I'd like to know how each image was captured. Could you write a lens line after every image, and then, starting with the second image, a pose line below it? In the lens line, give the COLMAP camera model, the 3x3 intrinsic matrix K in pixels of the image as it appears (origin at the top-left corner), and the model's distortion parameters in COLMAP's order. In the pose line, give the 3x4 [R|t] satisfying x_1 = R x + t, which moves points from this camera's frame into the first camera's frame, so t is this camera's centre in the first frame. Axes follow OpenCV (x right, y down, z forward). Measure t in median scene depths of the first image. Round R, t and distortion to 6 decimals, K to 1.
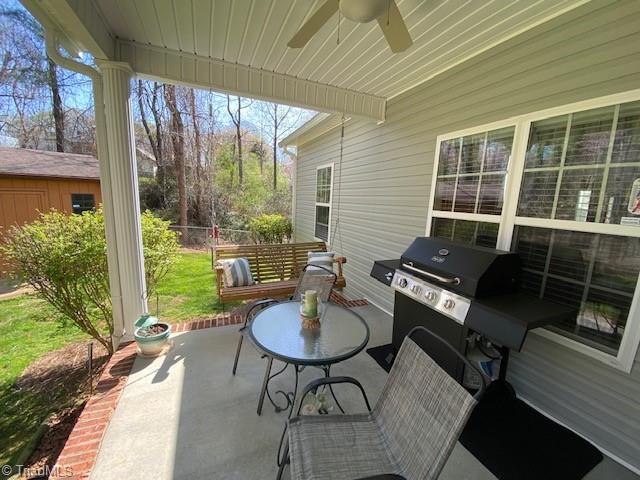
lens RADIAL K [[257.6, 0, 320.4], [0, 257.6, 246.1], [0, 0, 1]] dist [-0.016521, -0.004892]
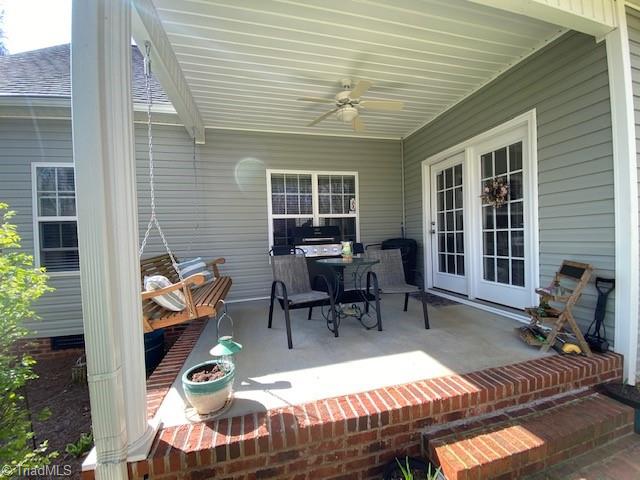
lens RADIAL K [[257.6, 0, 316.3], [0, 257.6, 240.5], [0, 0, 1]] dist [-0.016521, -0.004892]
pose [[0.172947, -0.061924, 0.982983, -1.423882], [0.216158, 0.976077, 0.023458, 0.050998], [-0.960919, 0.208423, 0.182195, 0.630932]]
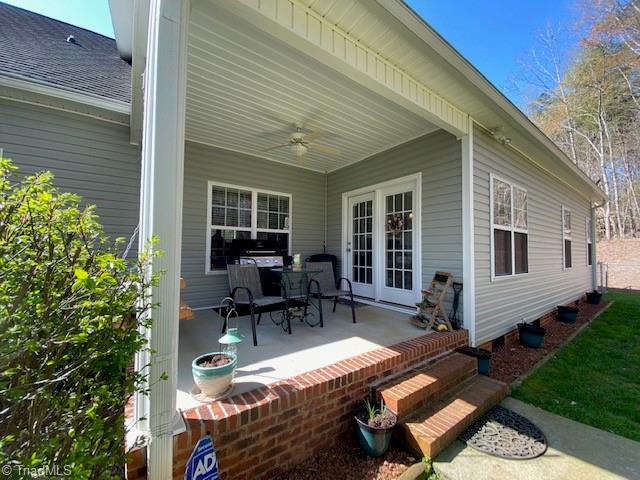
lens RADIAL K [[257.6, 0, 318.1], [0, 257.6, 236.4], [0, 0, 1]] dist [-0.016521, -0.004892]
pose [[-0.220158, 0.010990, 0.975402, -1.696694], [0.151674, 0.988161, 0.023101, -0.006367], [-0.963600, 0.153029, -0.219219, 0.940990]]
